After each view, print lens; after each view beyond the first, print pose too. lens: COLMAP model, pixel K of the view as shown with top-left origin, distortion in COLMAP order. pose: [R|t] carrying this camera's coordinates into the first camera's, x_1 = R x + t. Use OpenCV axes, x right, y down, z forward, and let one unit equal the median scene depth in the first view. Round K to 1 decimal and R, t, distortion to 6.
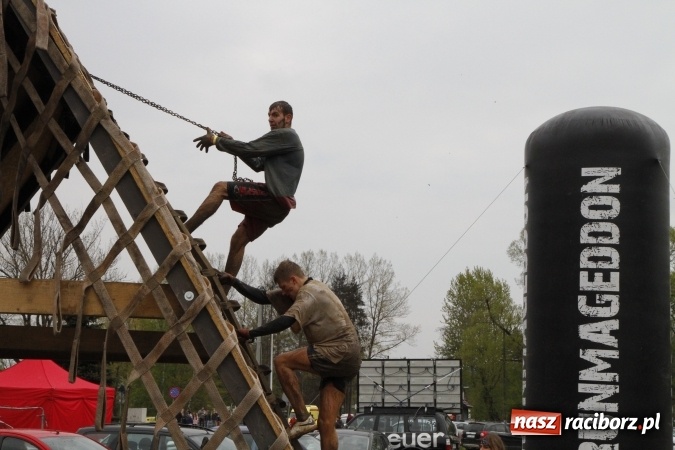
lens RADIAL K [[1093.9, 0, 337.2], [0, 1093.9, 215.5], [0, 0, 1]] dist [0.146762, 0.600551]
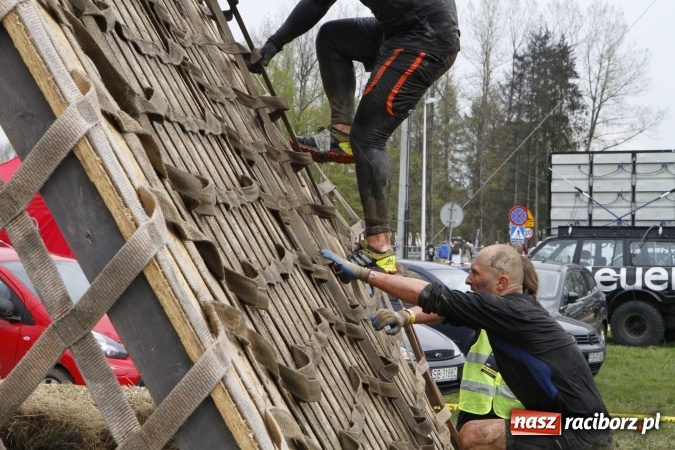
lens RADIAL K [[1576.1, 0, 332.1], [0, 1576.1, 222.7], [0, 0, 1]] dist [0.331088, 0.482391]
pose [[0.990594, 0.002777, -0.136806, 0.020029], [0.019625, 0.986575, 0.162127, 0.022657], [0.135420, -0.163287, 0.977240, 0.099705]]
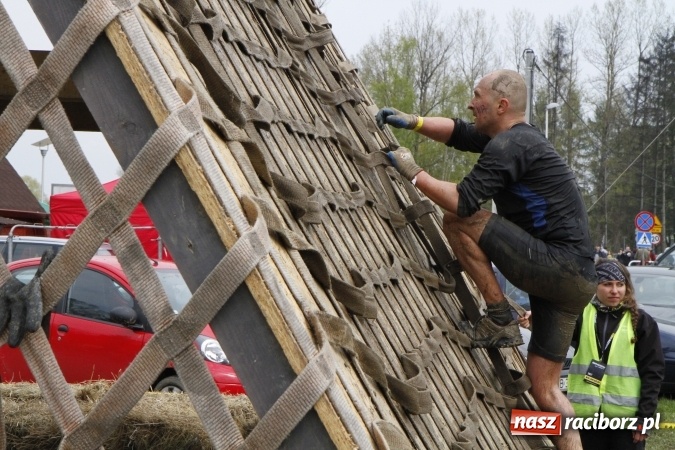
lens RADIAL K [[1572.0, 0, 337.5], [0, 1572.0, 225.0], [0, 0, 1]] dist [0.311382, 0.741171]
pose [[0.977732, -0.005147, -0.209795, 0.020781], [0.038820, 0.986883, 0.156703, 0.023203], [0.206237, -0.161358, 0.965106, 0.103389]]
